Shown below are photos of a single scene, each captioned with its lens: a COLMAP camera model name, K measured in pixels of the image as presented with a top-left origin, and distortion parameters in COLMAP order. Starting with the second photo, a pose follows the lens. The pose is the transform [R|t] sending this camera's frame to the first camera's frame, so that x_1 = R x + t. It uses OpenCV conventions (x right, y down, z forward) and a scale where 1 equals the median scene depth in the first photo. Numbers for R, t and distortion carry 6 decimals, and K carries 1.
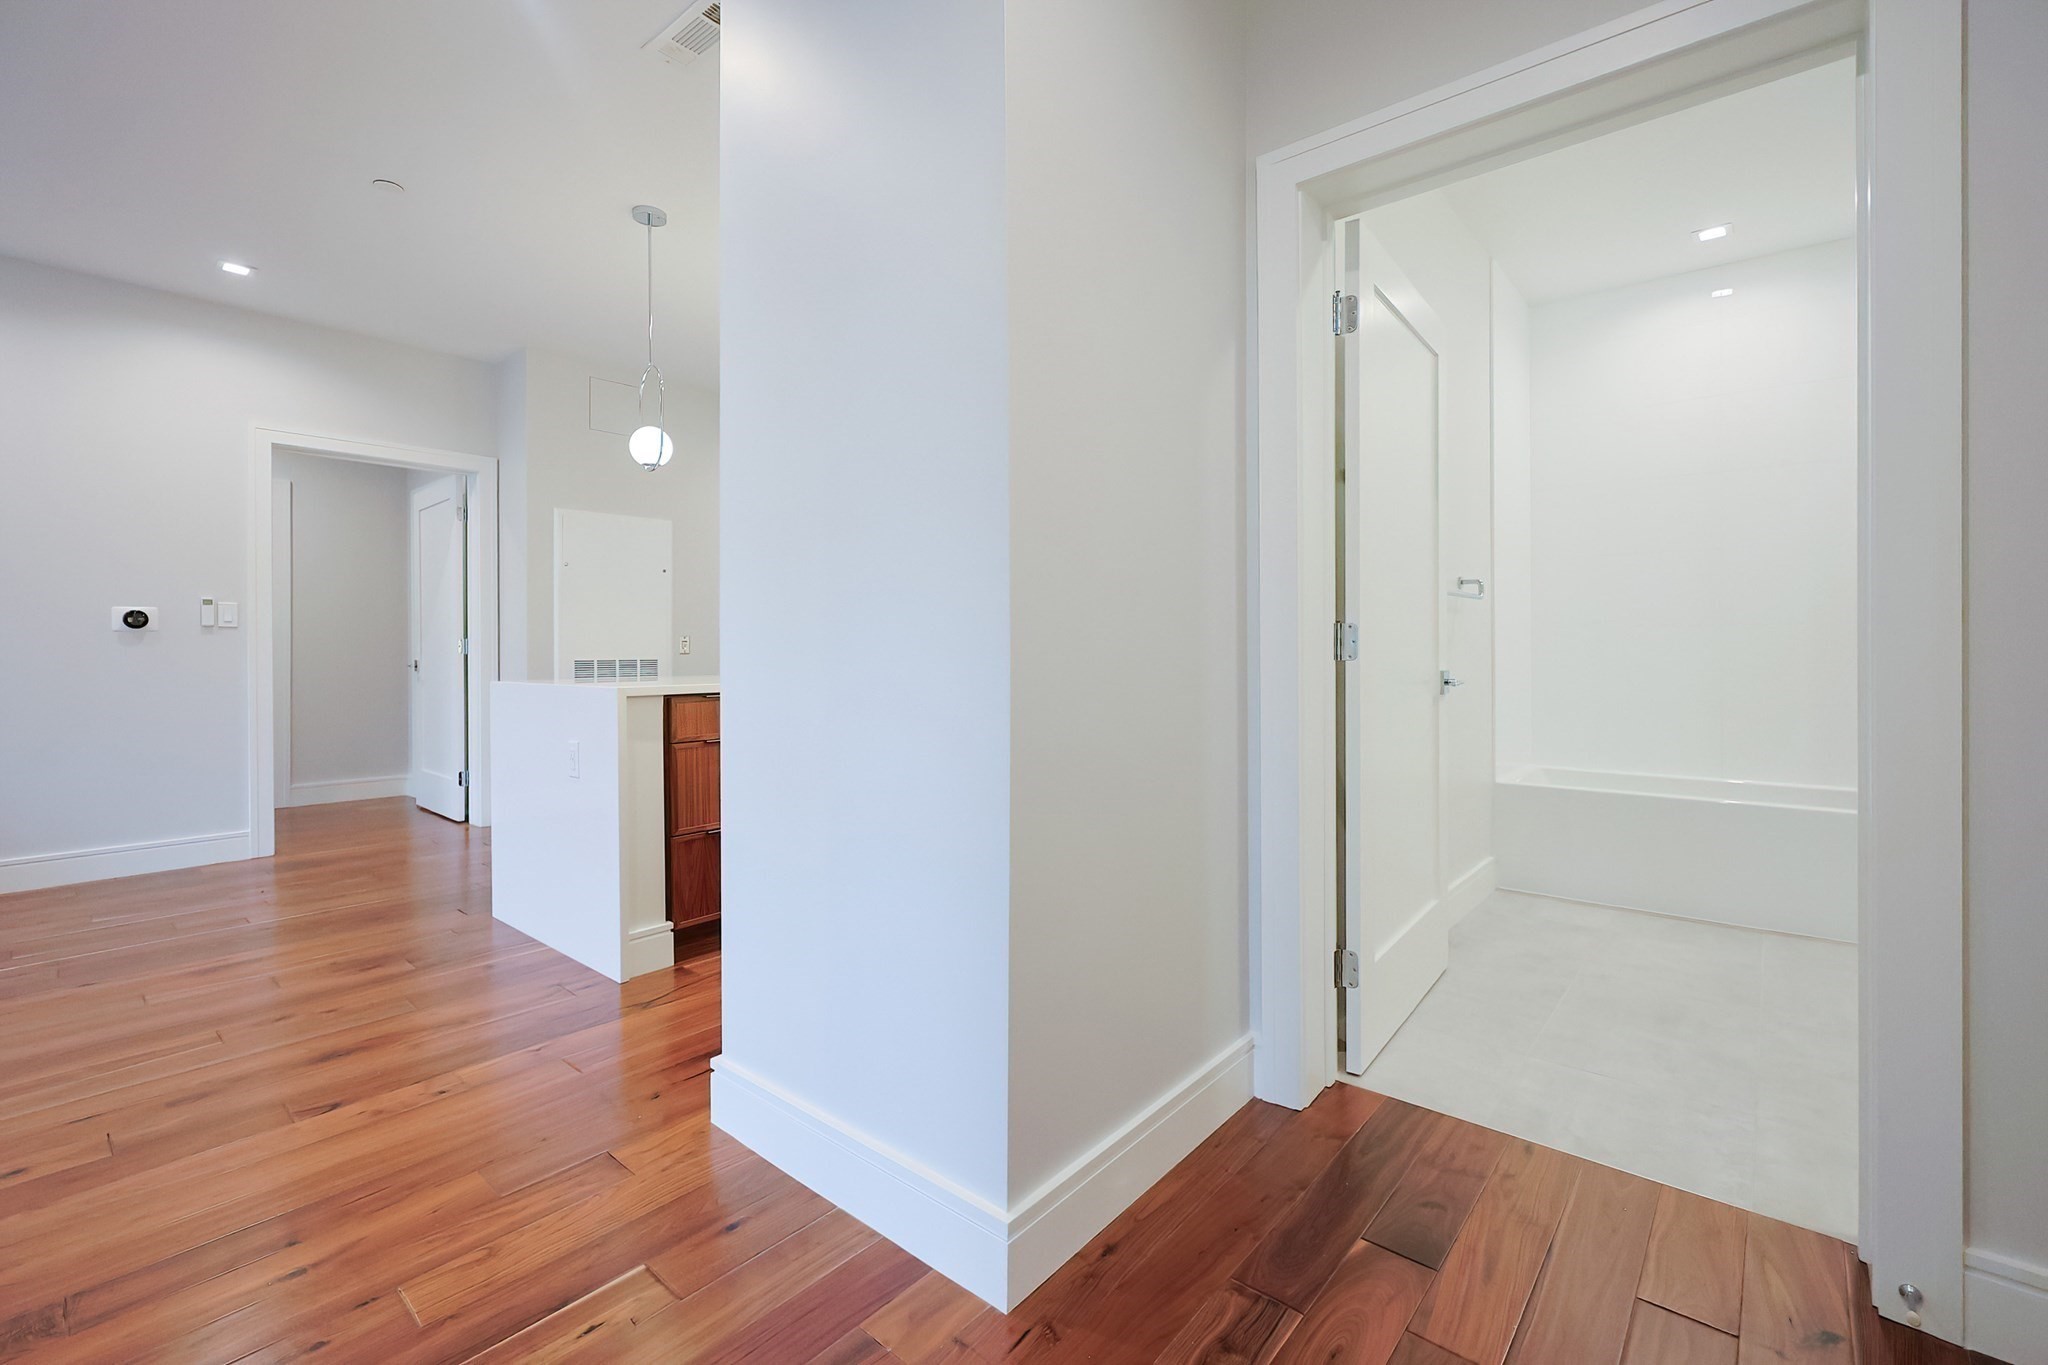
lens RADIAL K [[875.4, 0, 998.2], [0, 875.4, 649.4], [0, 0, 1]] dist [-0.000186, 0.000169]
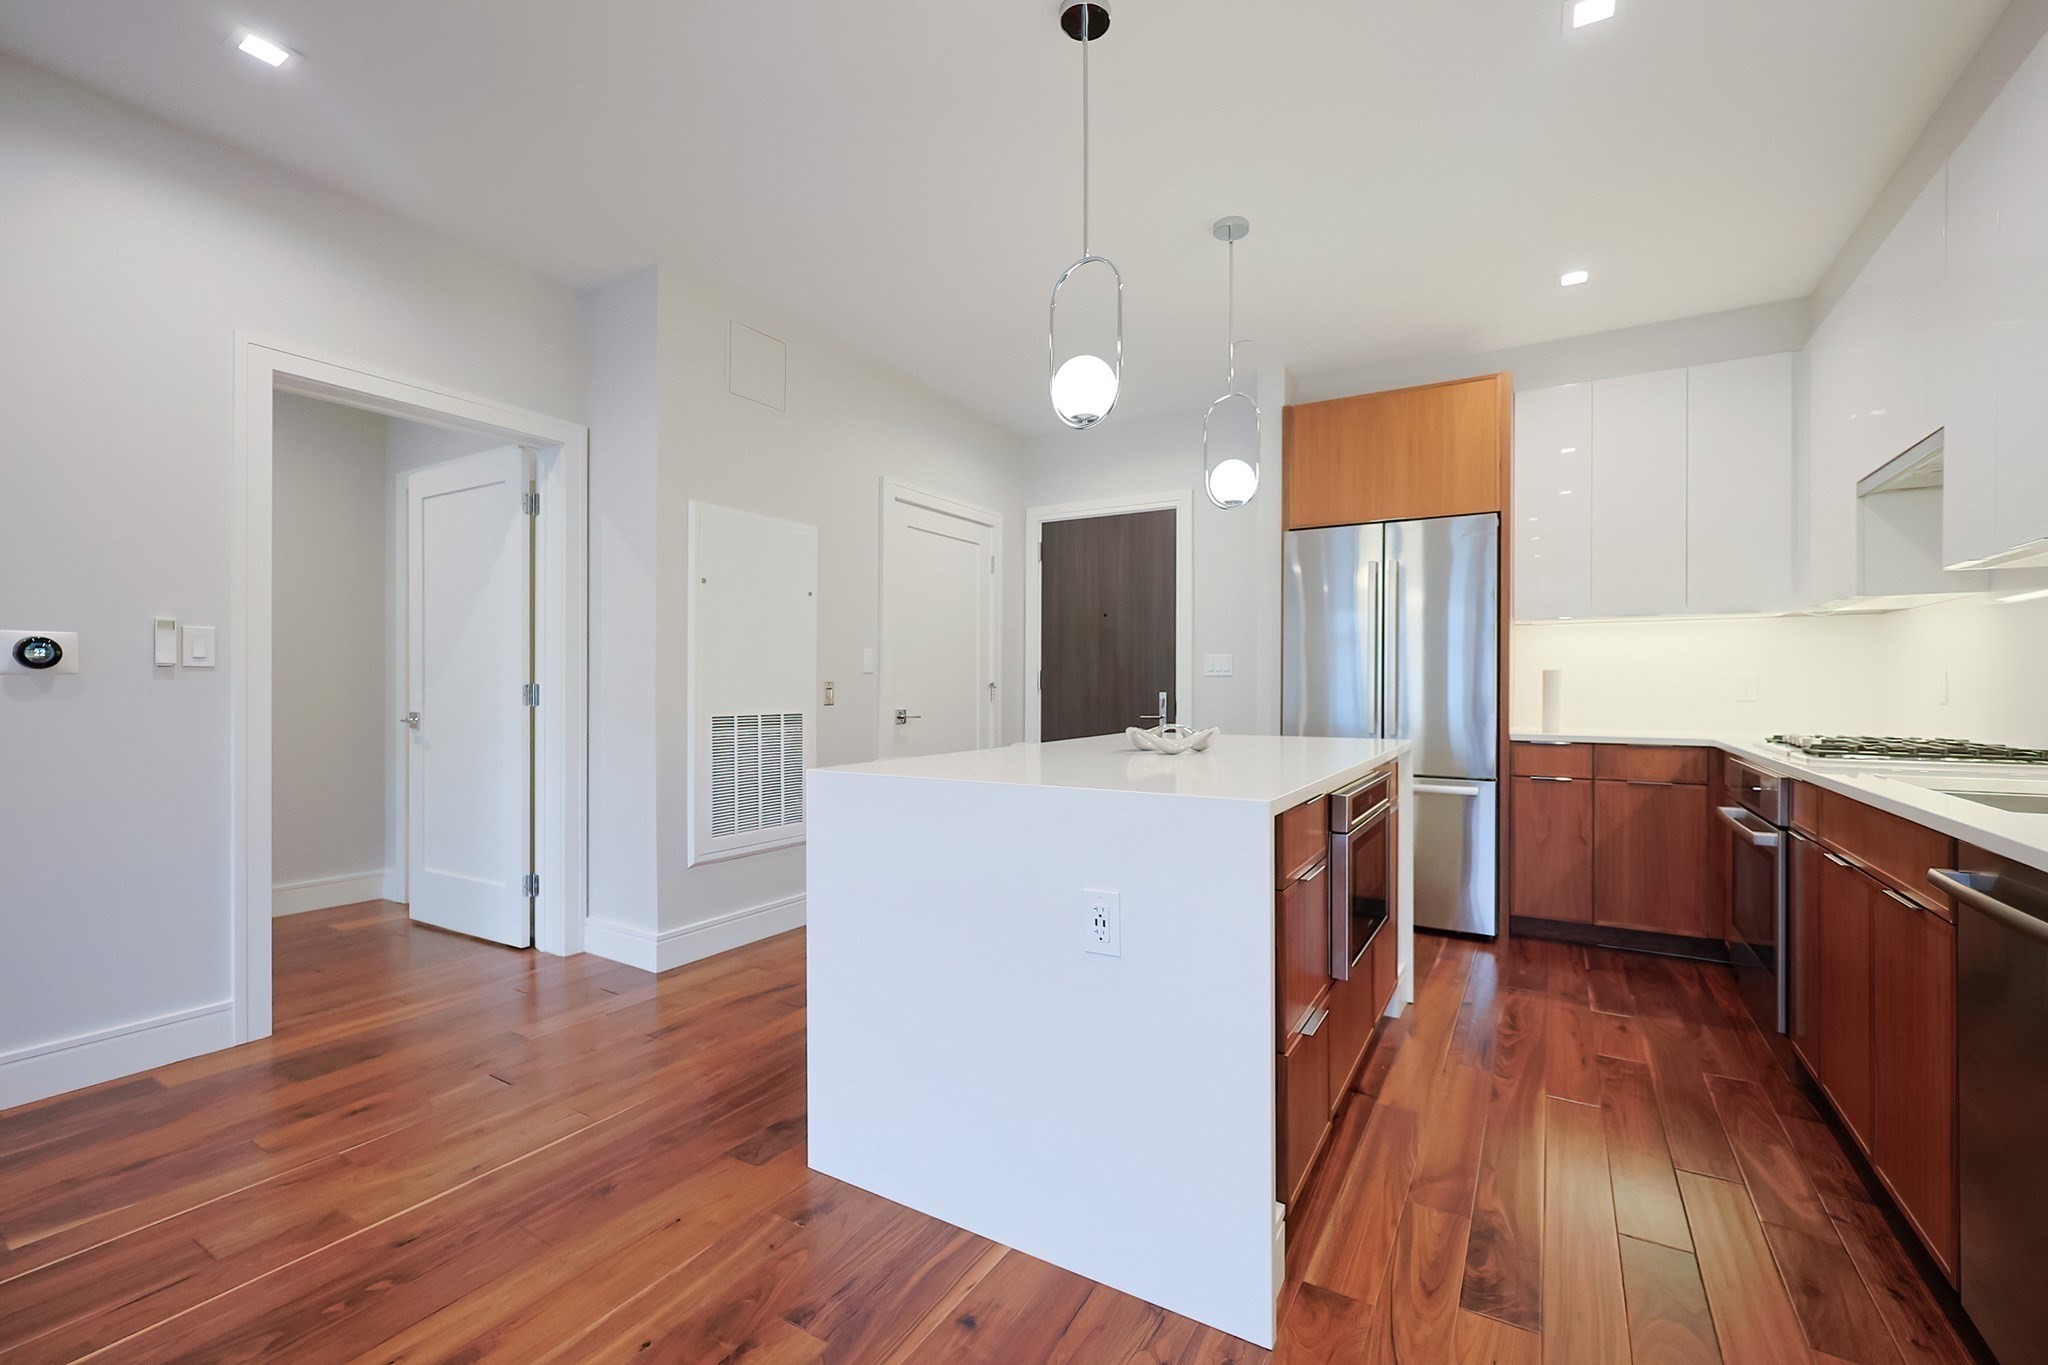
lens RADIAL K [[875.4, 0, 1031.9], [0, 875.4, 682.3], [0, 0, 1]] dist [-0.000186, 0.000169]
pose [[0.984868, 0.008180, 0.173110, -0.408841], [-0.007573, 0.999963, -0.004164, -0.016356], [-0.173138, 0.002790, 0.984894, 0.299919]]
